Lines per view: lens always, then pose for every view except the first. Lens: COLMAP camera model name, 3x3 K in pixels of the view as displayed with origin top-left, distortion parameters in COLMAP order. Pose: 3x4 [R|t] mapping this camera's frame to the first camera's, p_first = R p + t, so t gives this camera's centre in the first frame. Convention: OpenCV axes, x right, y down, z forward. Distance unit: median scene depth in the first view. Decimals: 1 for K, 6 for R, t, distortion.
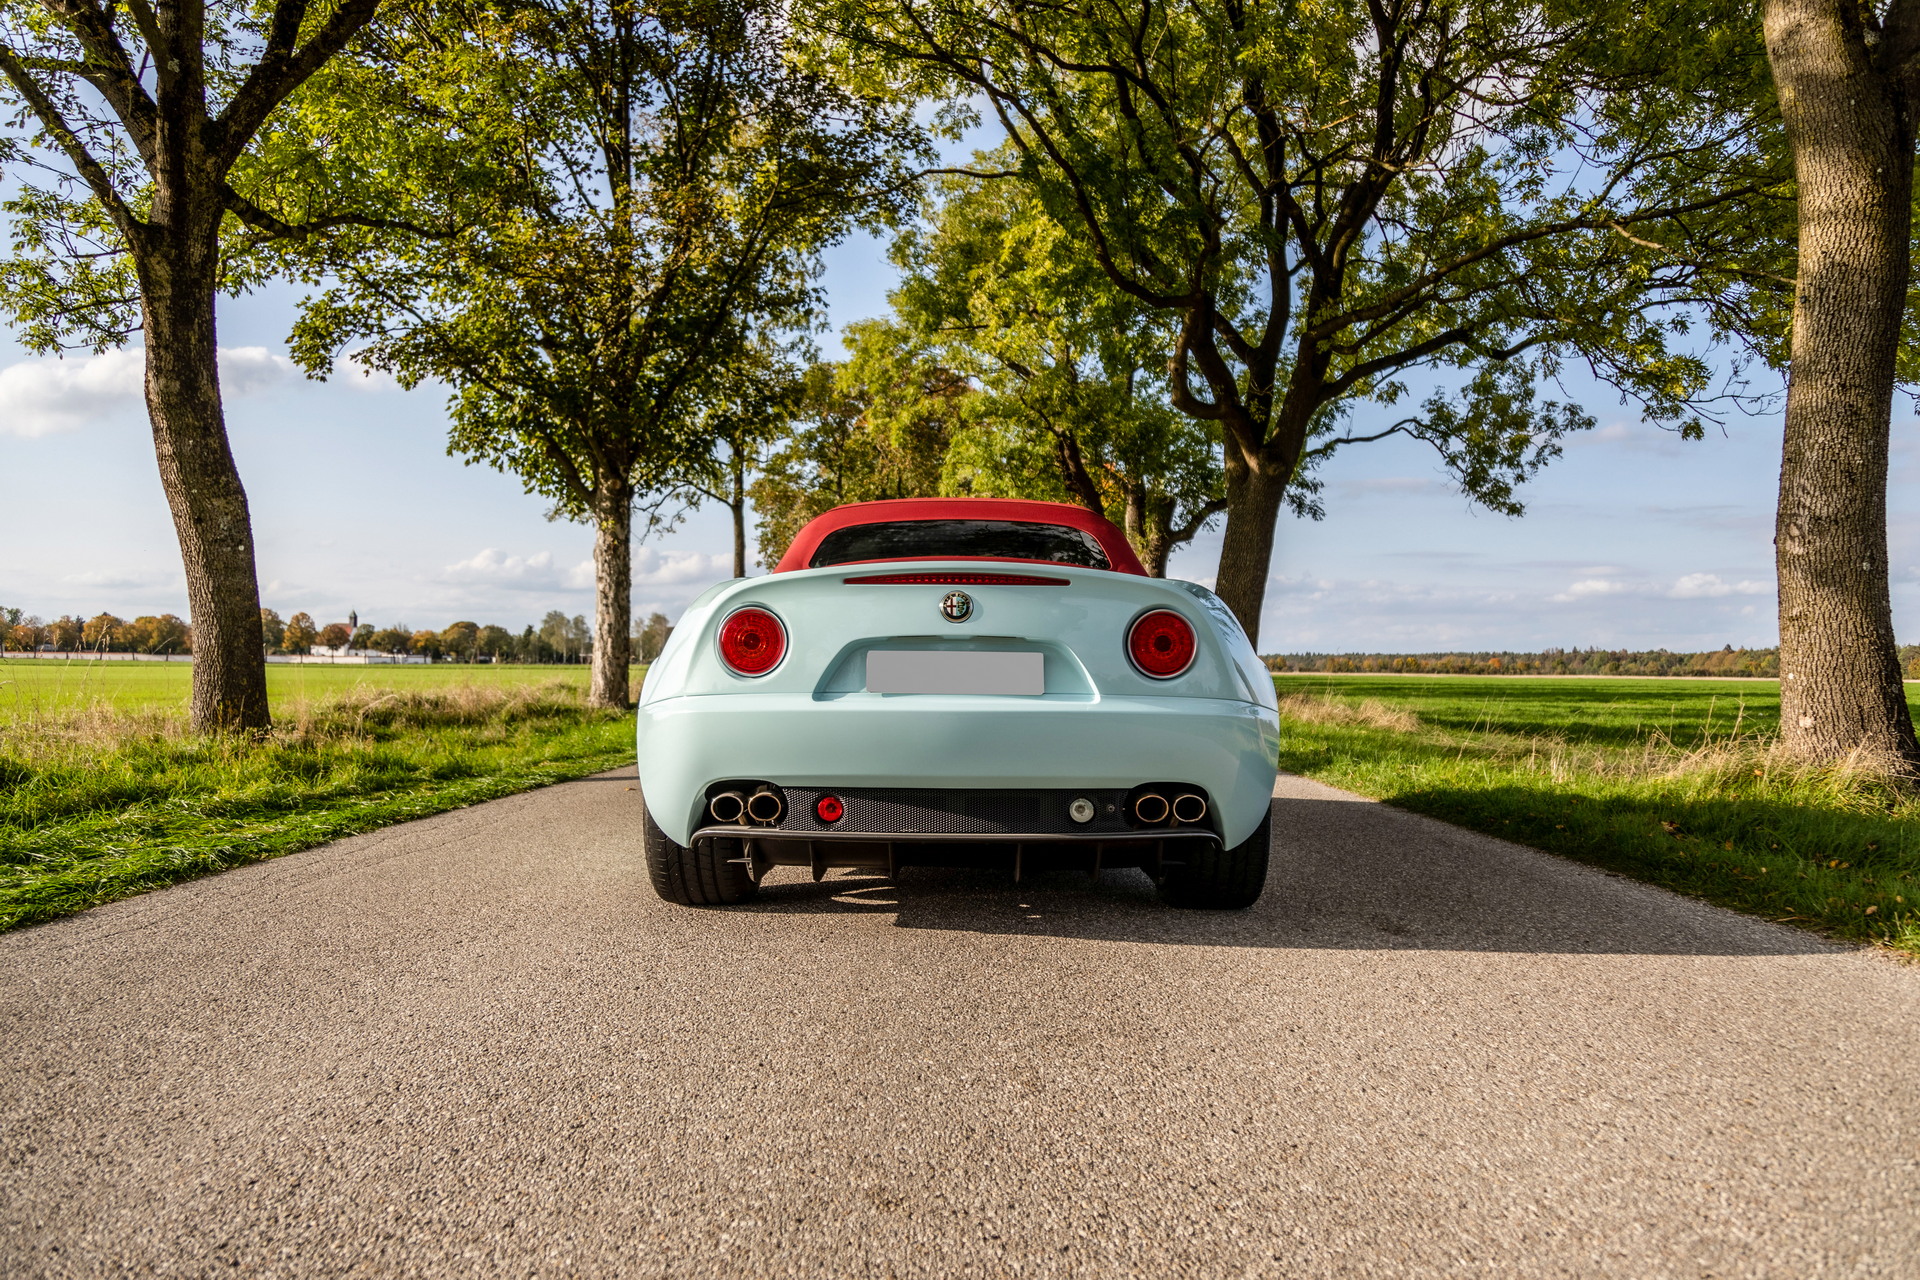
lens RADIAL K [[1265.6, 0, 960.0], [0, 1265.6, 640.0], [0, 0, 1]] dist [0.027611, -0.001288]
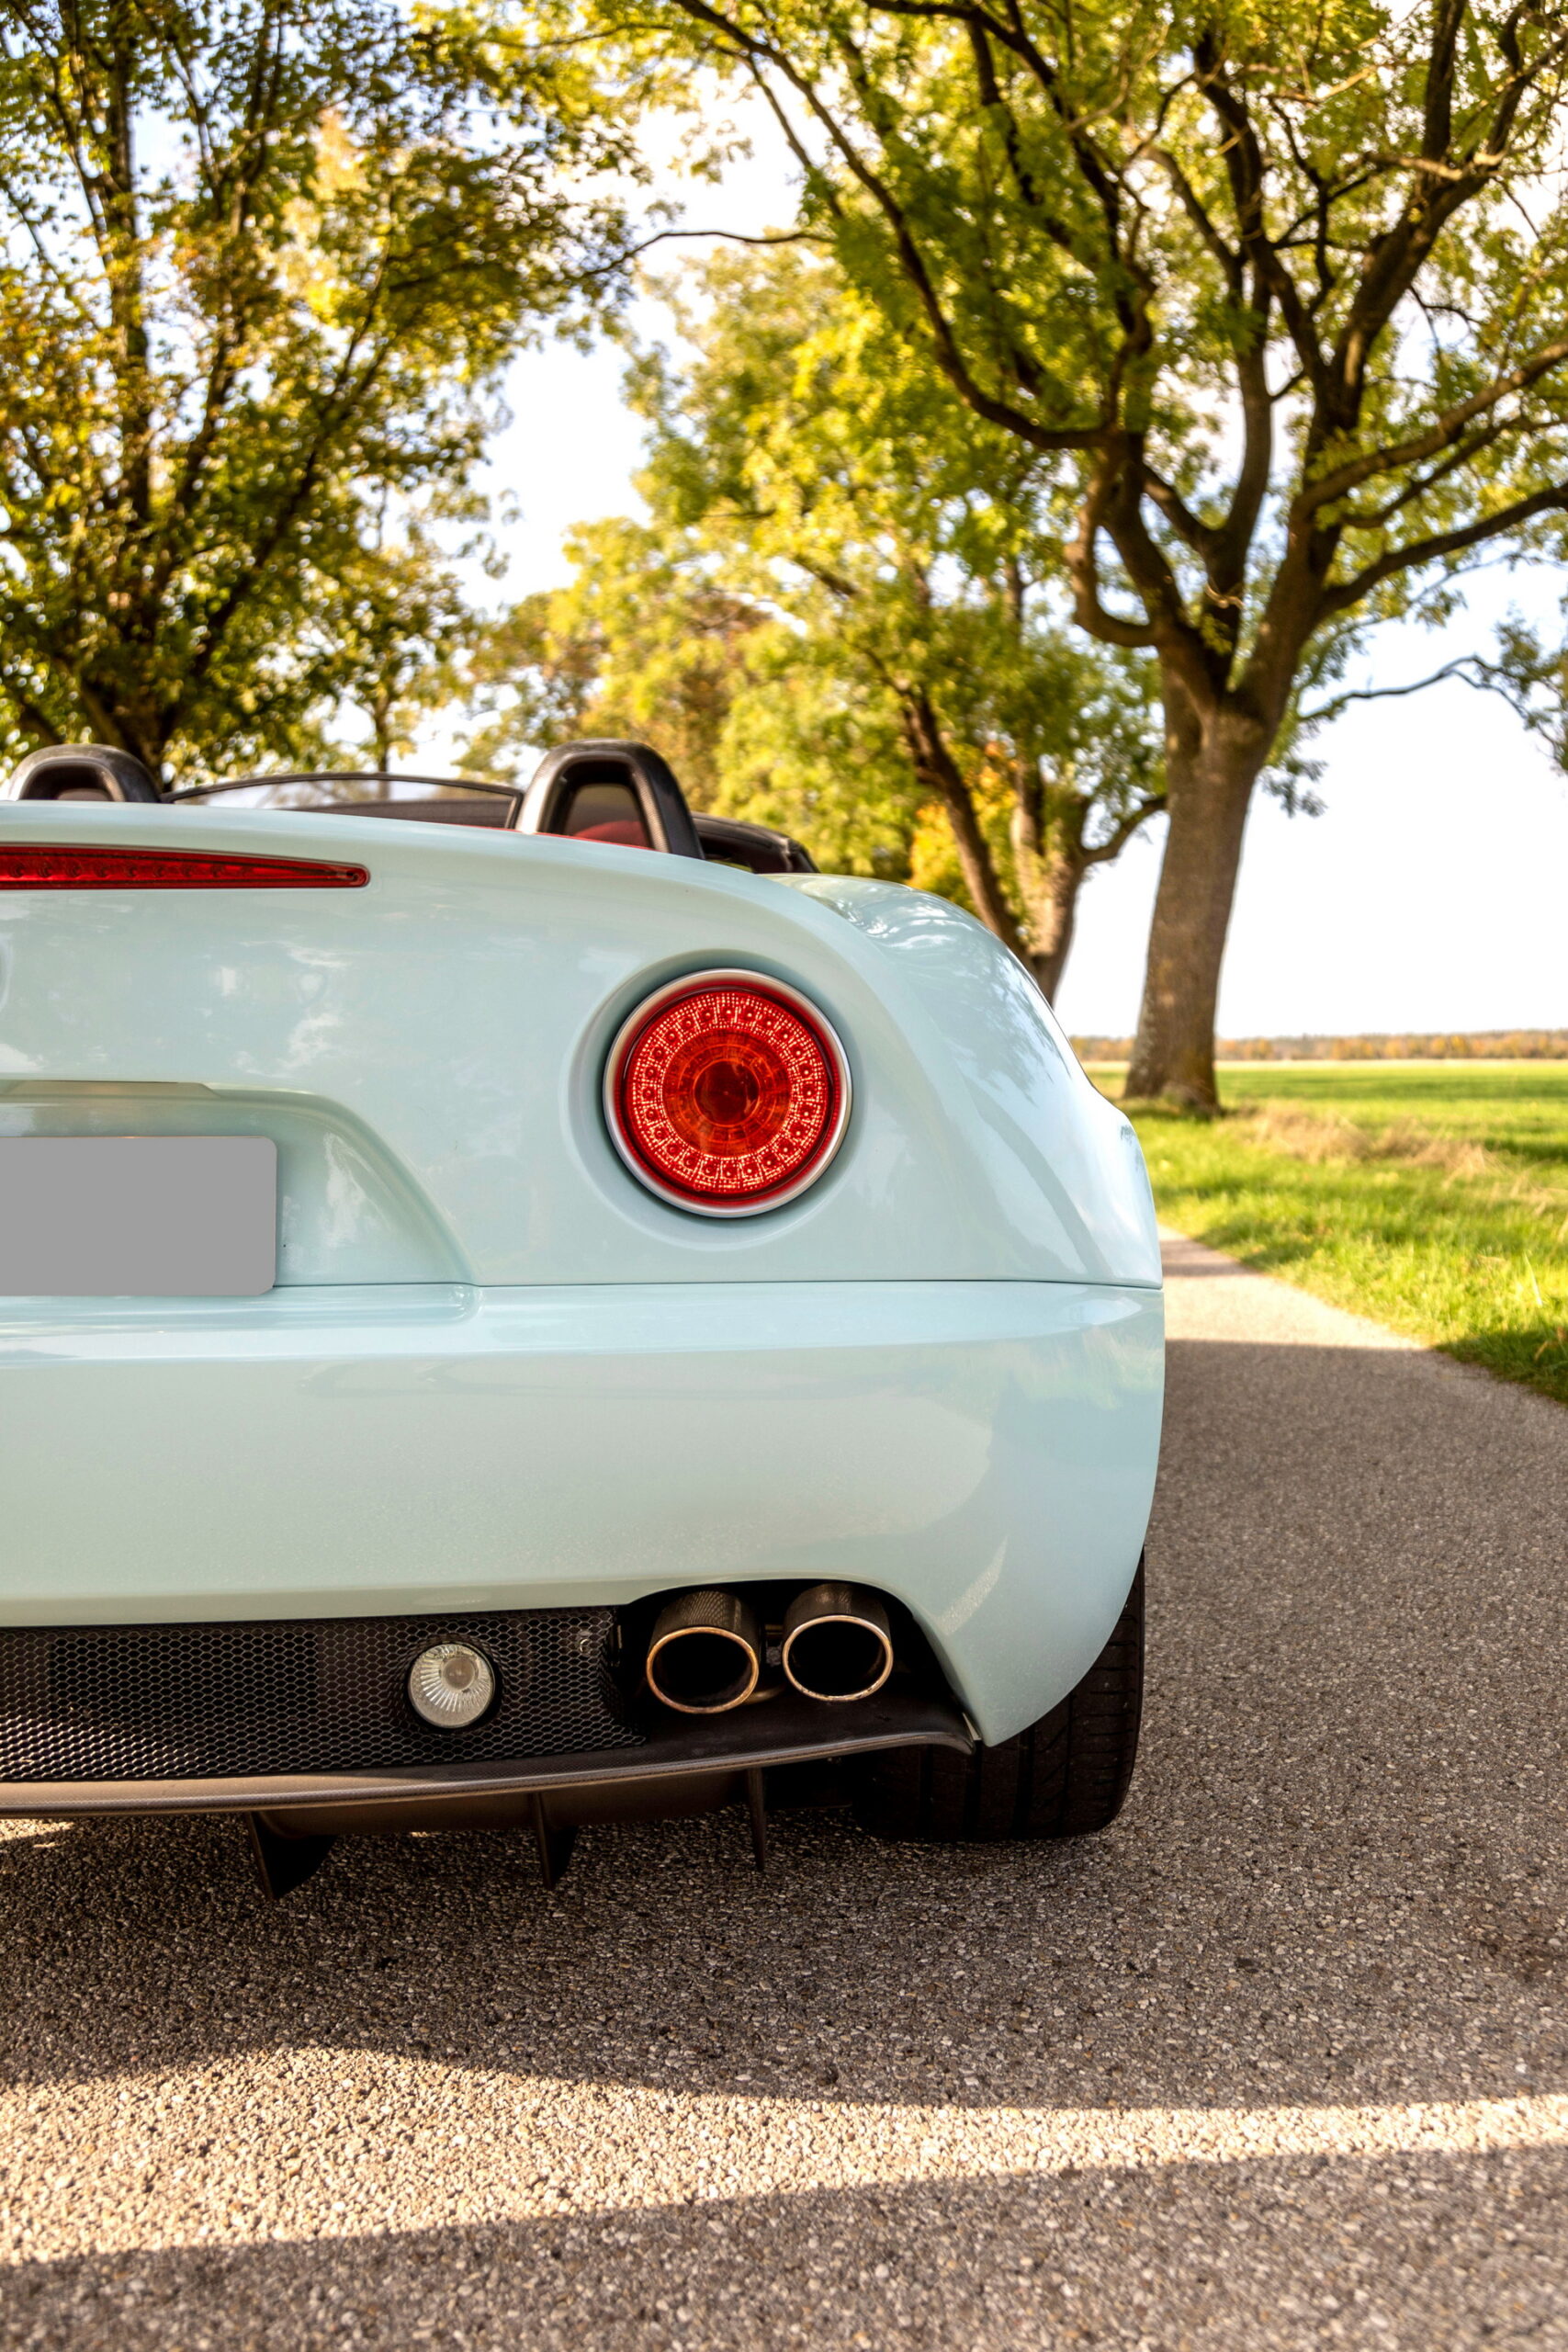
lens RADIAL K [[1650.4, 0, 849.5], [0, 1650.4, 1141.0], [0, 0, 1]] dist [0.040481, 0.002195]
pose [[0.999846, -0.017221, -0.003316, 0.054489], [0.017421, 0.997045, 0.074823, -0.003897], [0.002017, -0.074869, 0.997191, 0.183875]]
